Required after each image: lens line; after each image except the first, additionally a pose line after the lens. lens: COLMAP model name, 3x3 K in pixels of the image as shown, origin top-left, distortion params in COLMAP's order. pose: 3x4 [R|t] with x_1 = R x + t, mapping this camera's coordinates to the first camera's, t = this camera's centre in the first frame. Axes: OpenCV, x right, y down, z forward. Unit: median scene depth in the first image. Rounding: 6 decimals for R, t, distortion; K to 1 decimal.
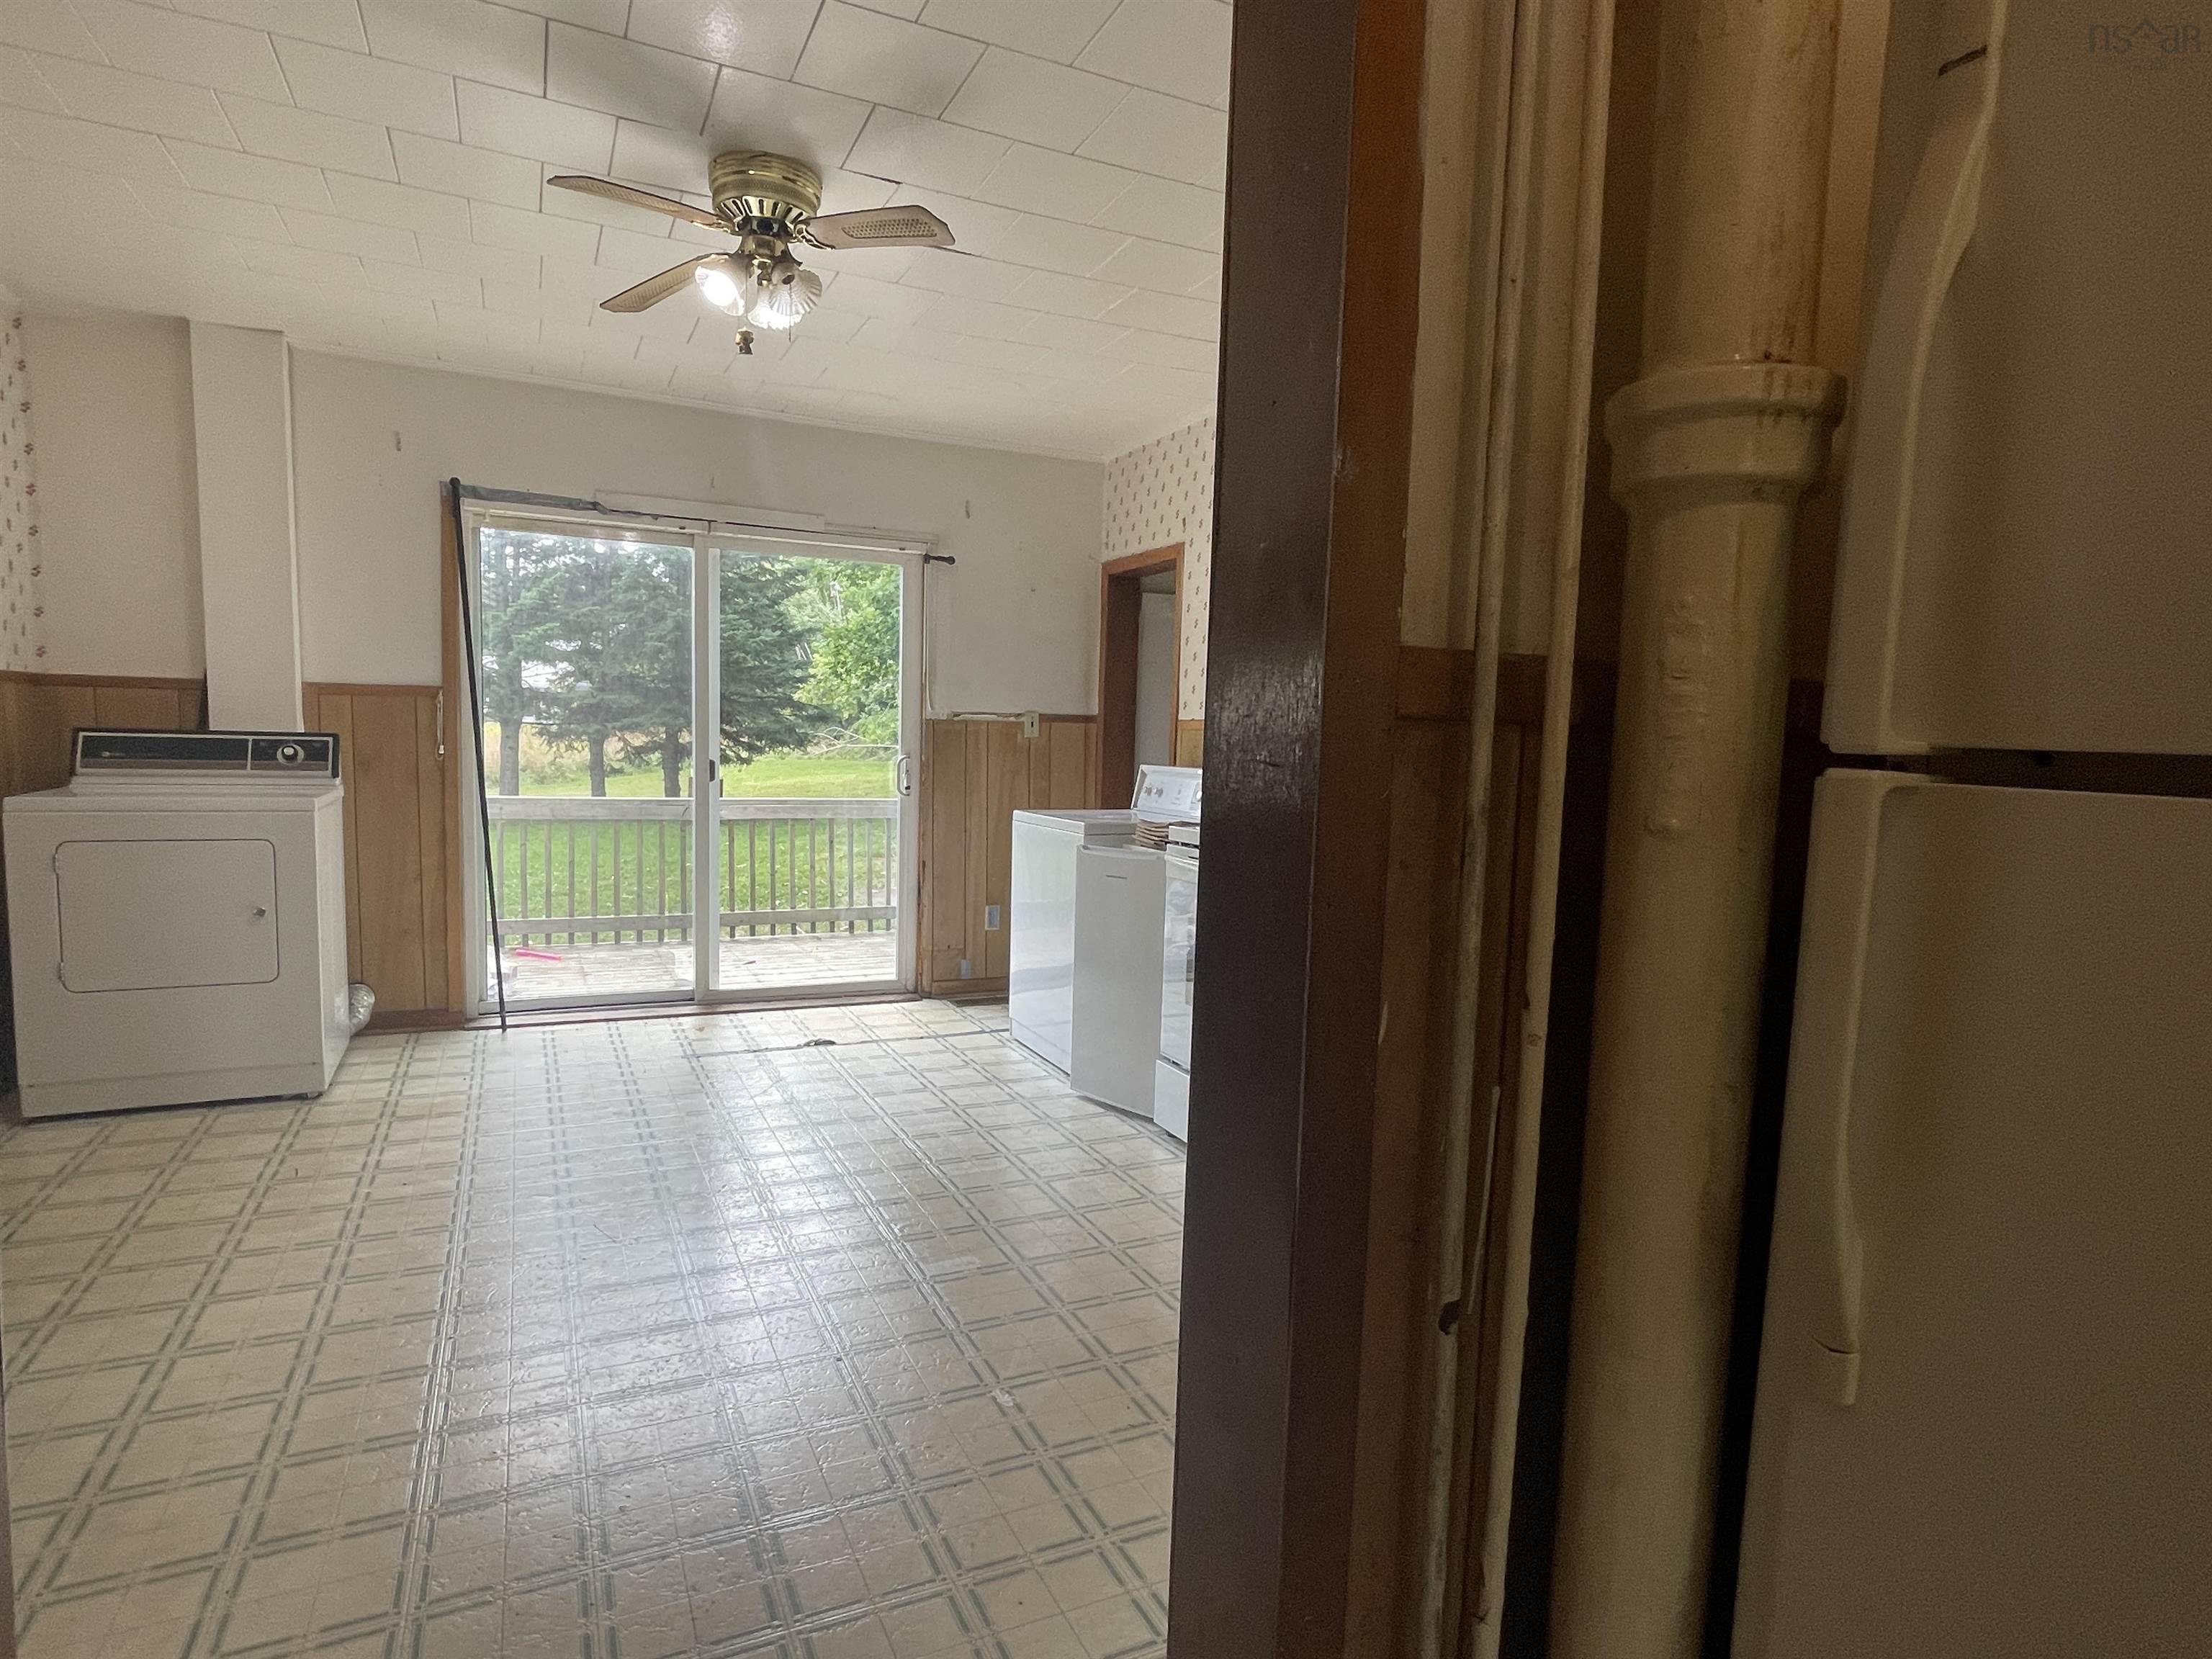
lens RADIAL K [[1196.2, 0, 1121.3], [0, 1196.2, 850.2], [0, 0, 1]] dist [0.002155, -0.000894]
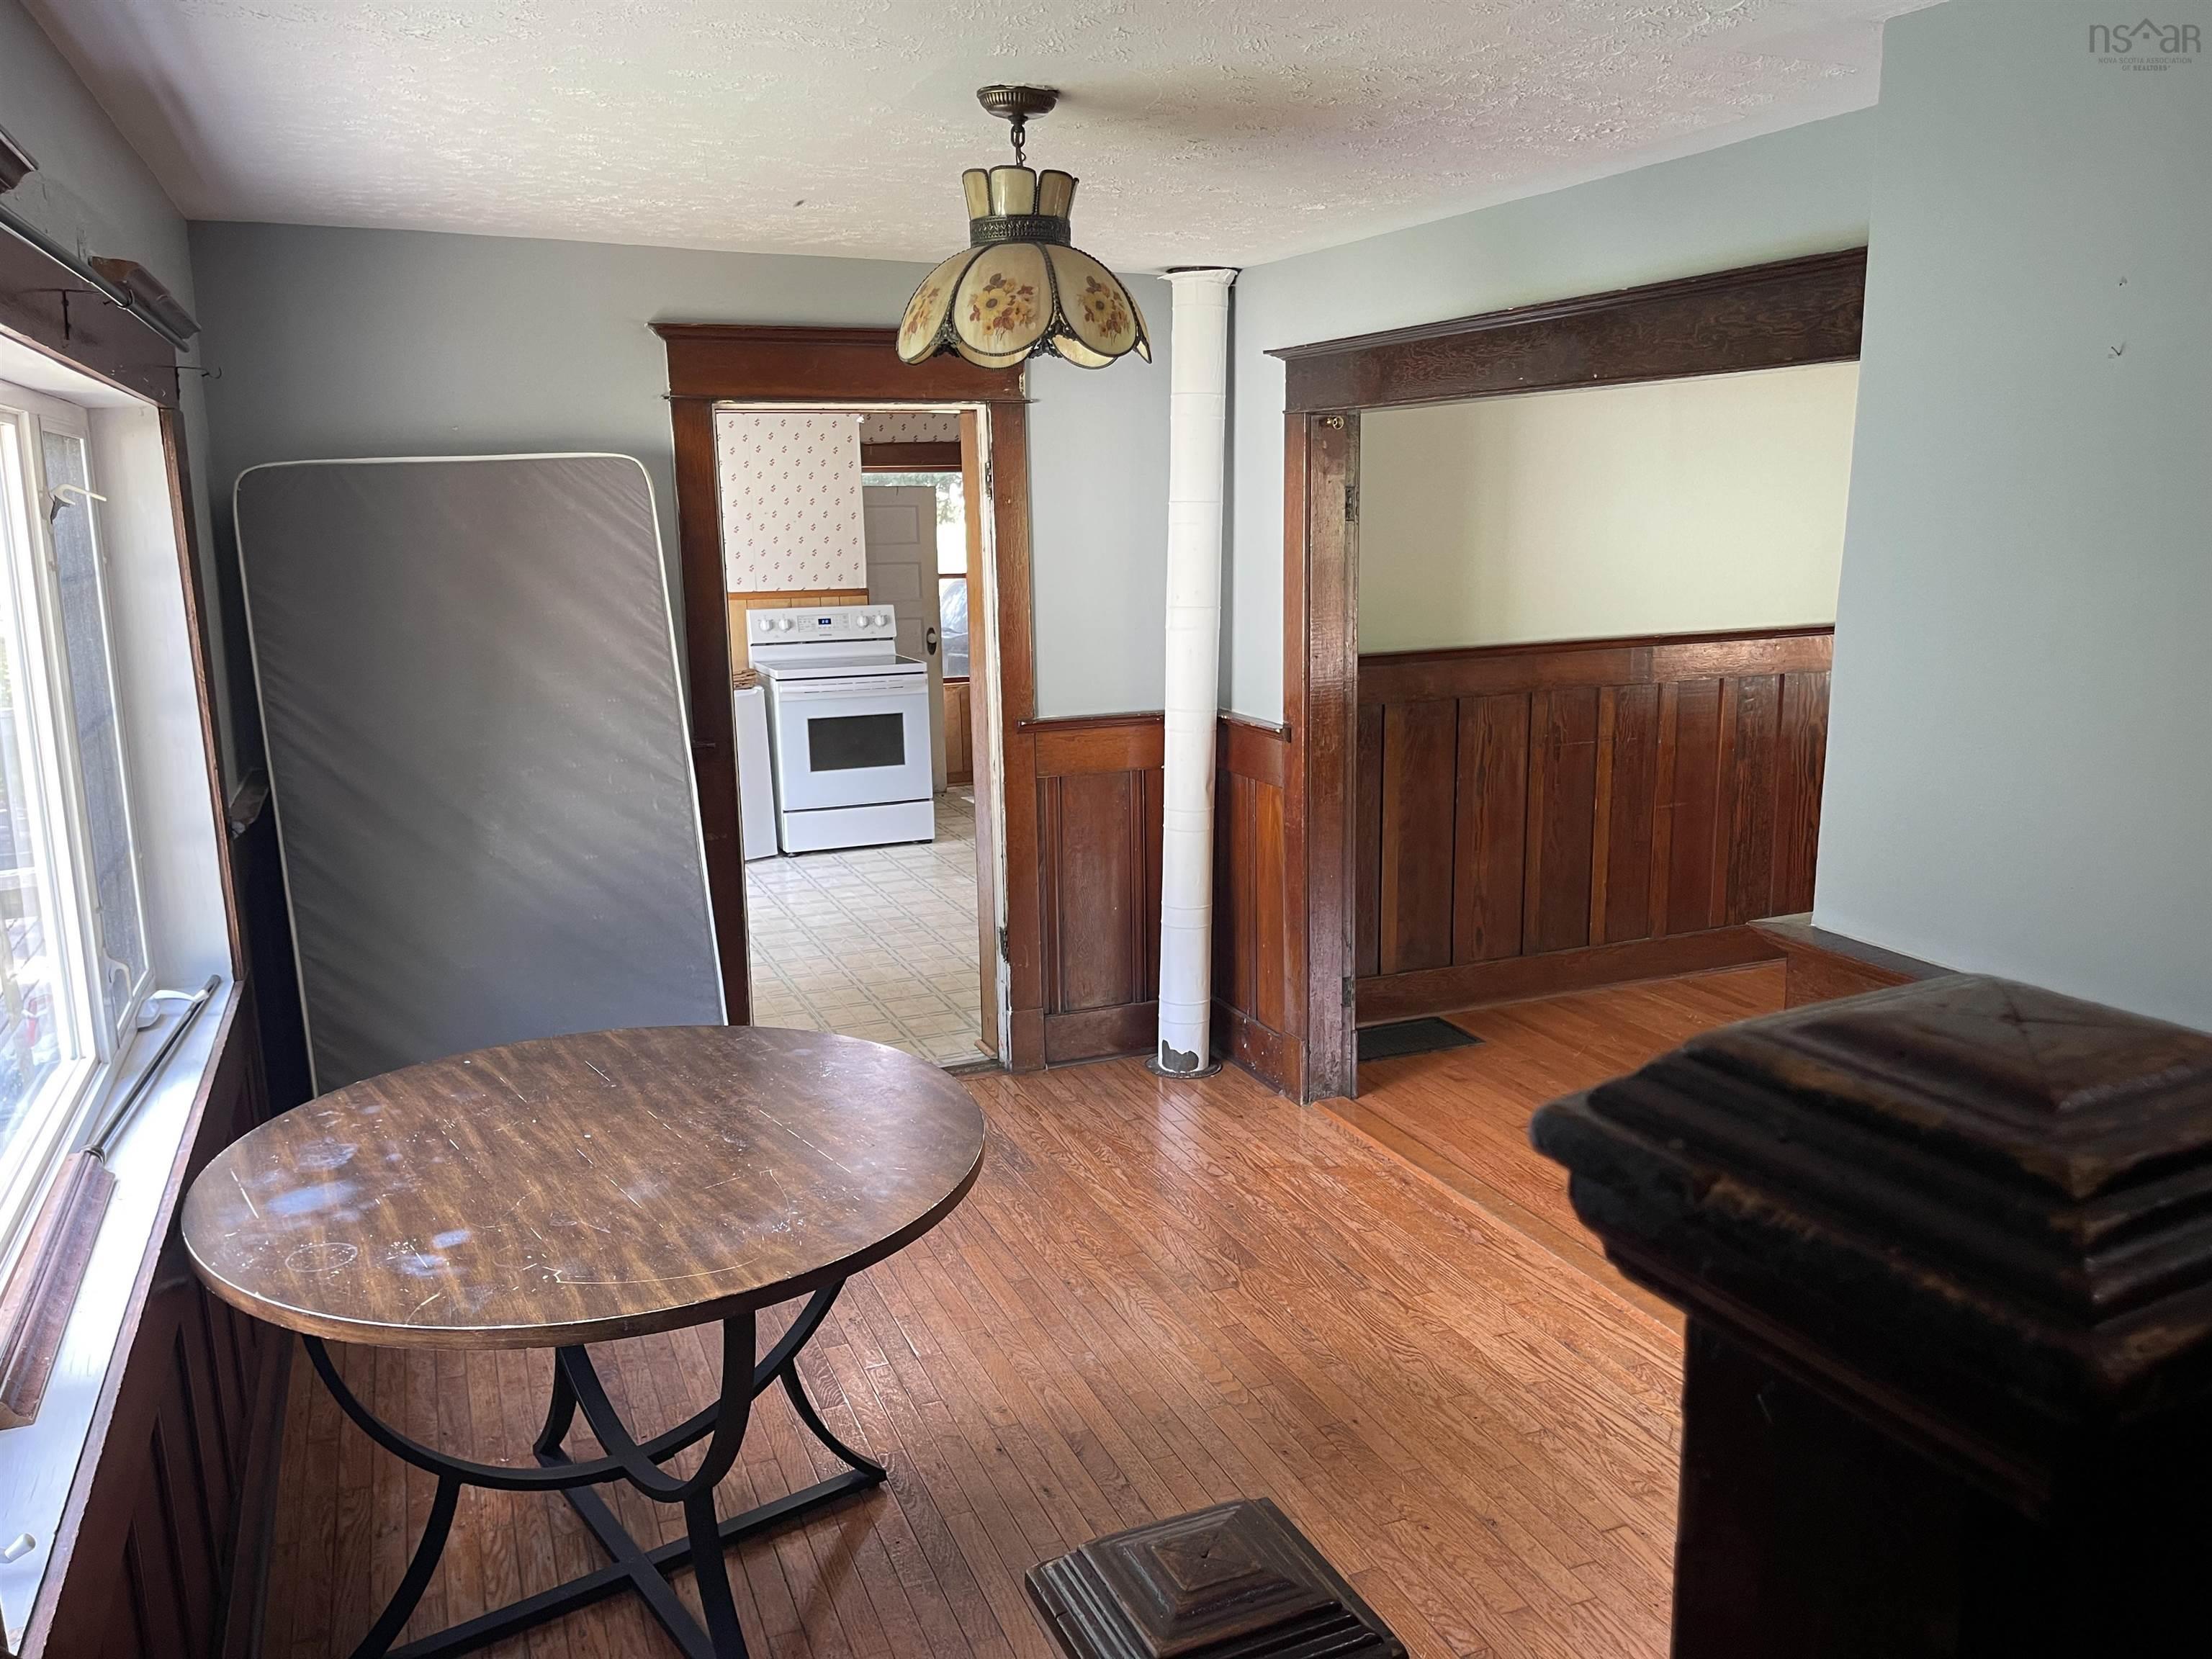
lens RADIAL K [[1696.7, 0, 1120.5], [0, 1696.7, 833.7], [0, 0, 1]] dist [0.065801, -0.080232]
pose [[0.048562, -0.226575, 0.972782, -2.522271], [0.103168, 0.969860, 0.220744, -0.302838], [-0.993478, 0.089641, 0.070474, 0.430462]]
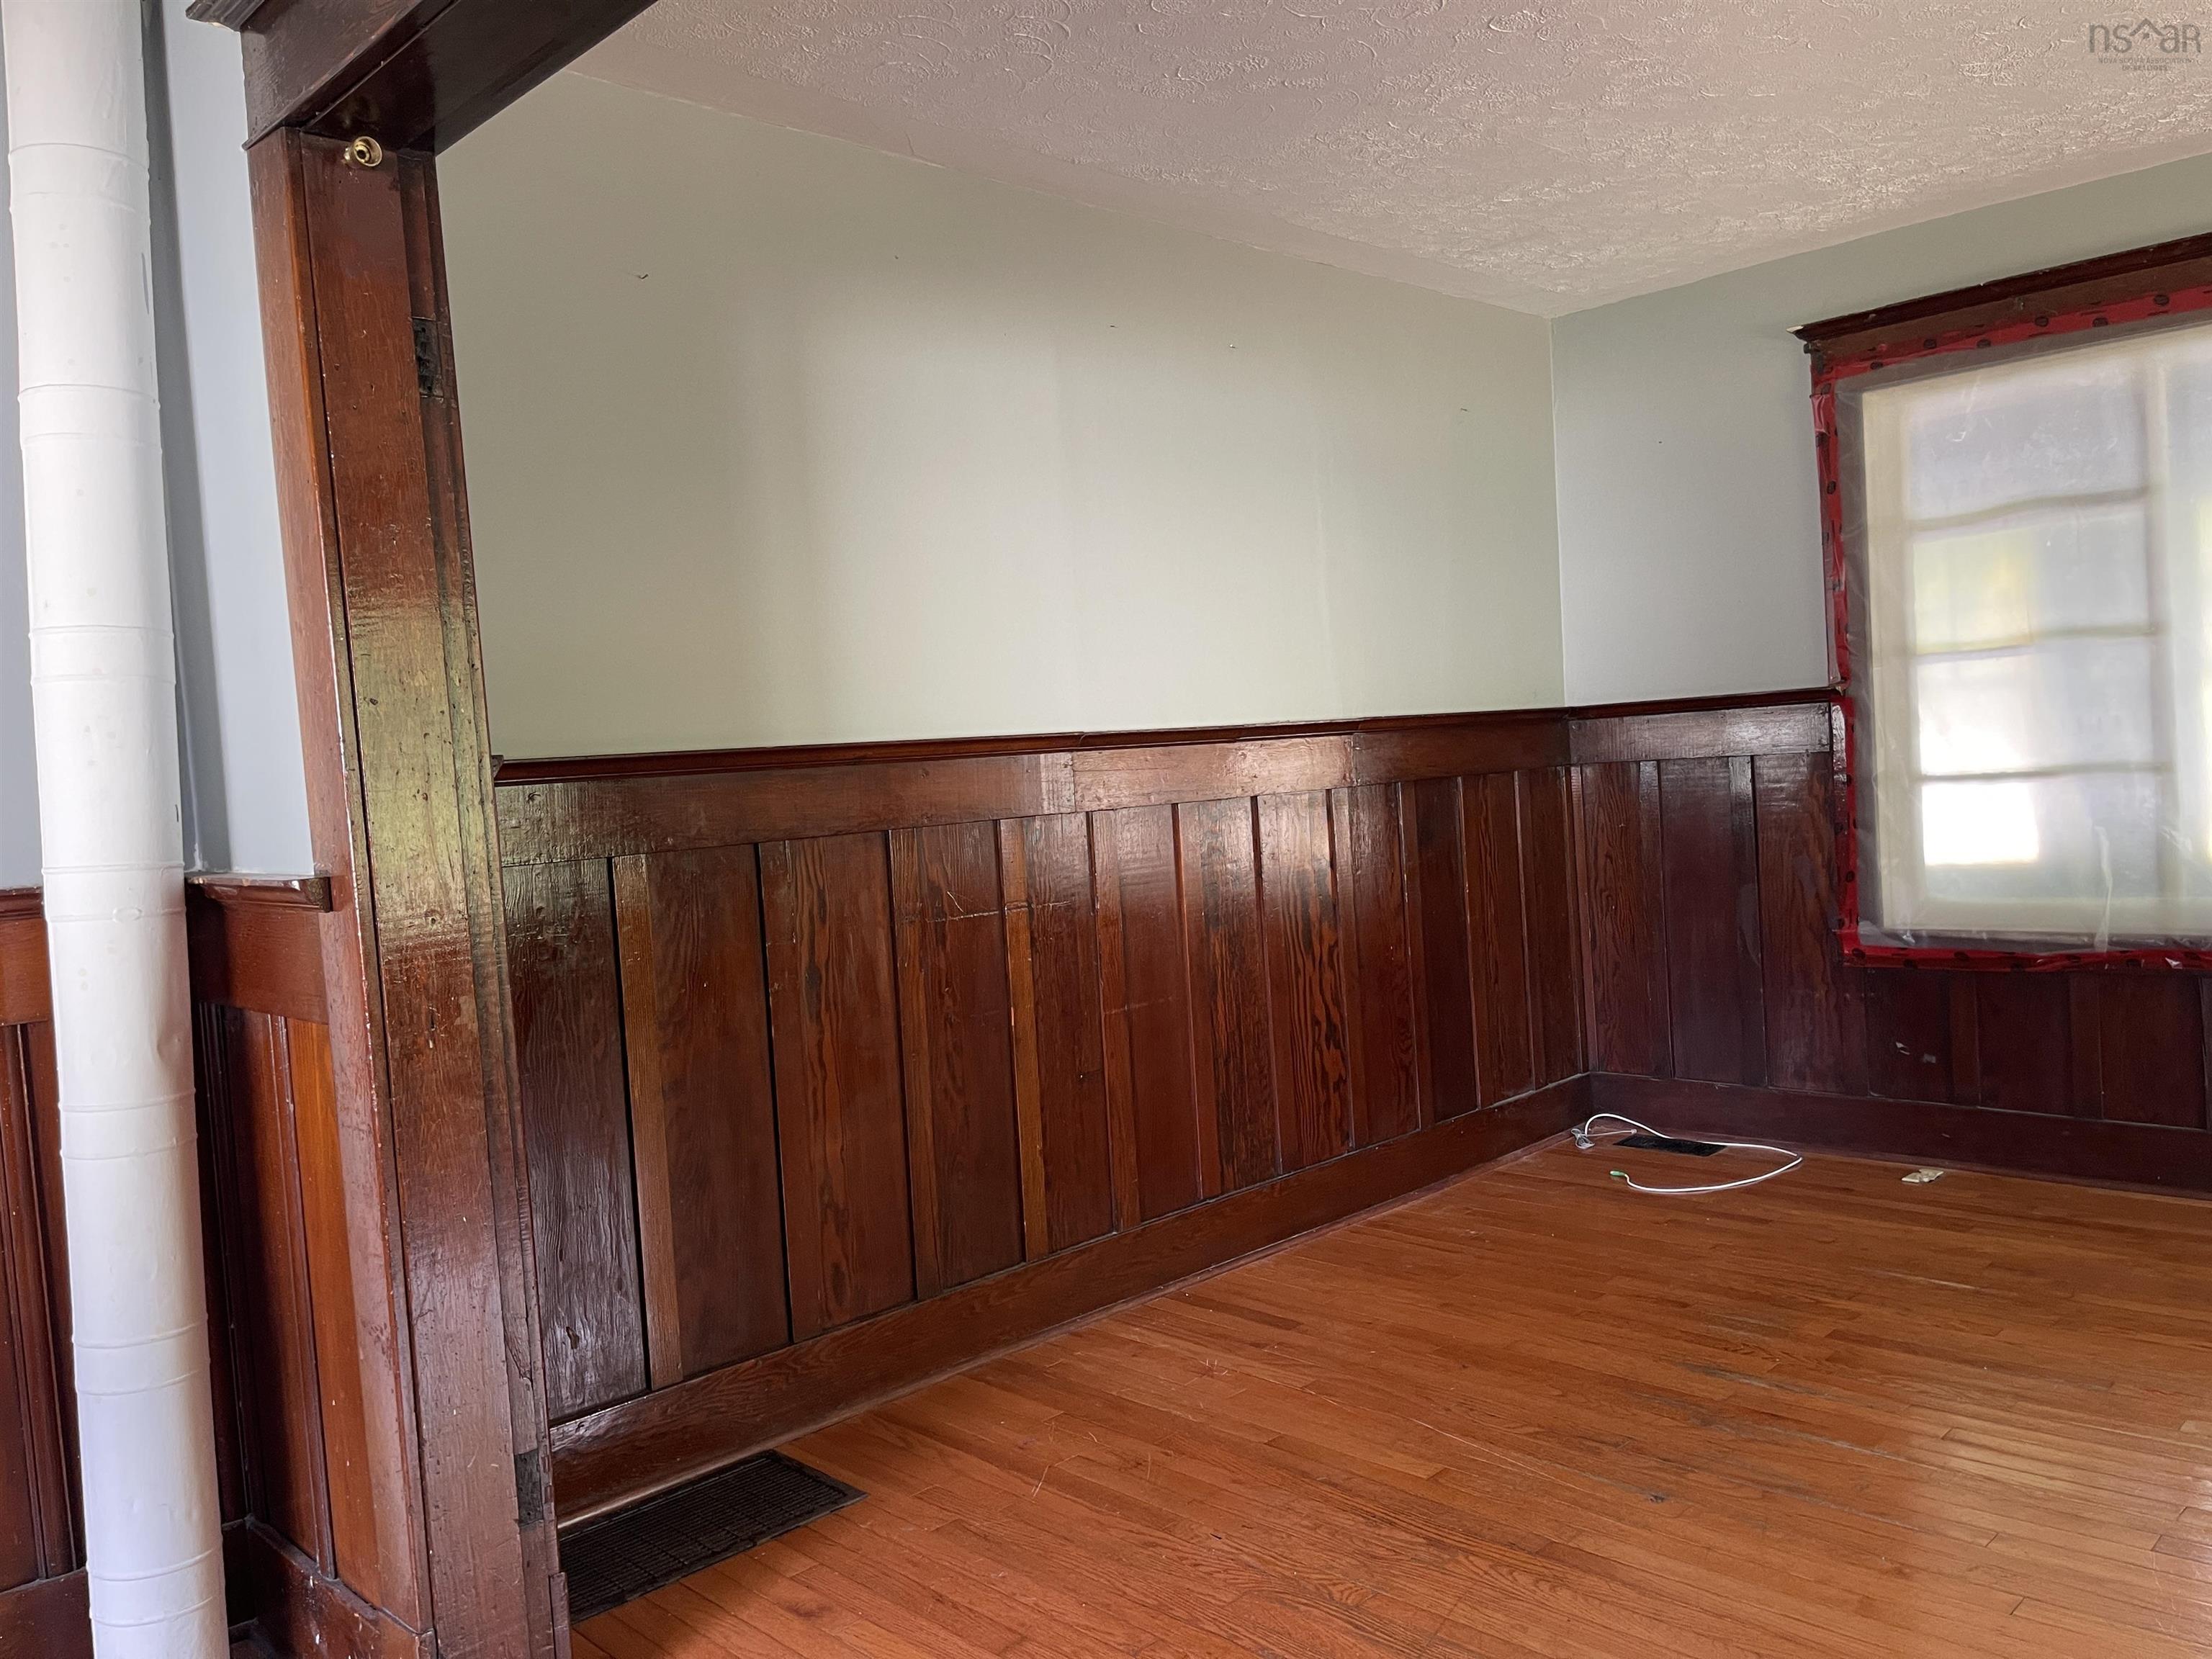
lens RADIAL K [[1696.7, 0, 1124.7], [0, 1696.7, 838.0], [0, 0, 1]] dist [0.065801, -0.080232]
pose [[-0.325702, -0.059039, 0.943627, -1.708251], [0.132352, 0.985374, 0.107334, -0.085420], [-0.936163, 0.159850, -0.313125, 0.296381]]
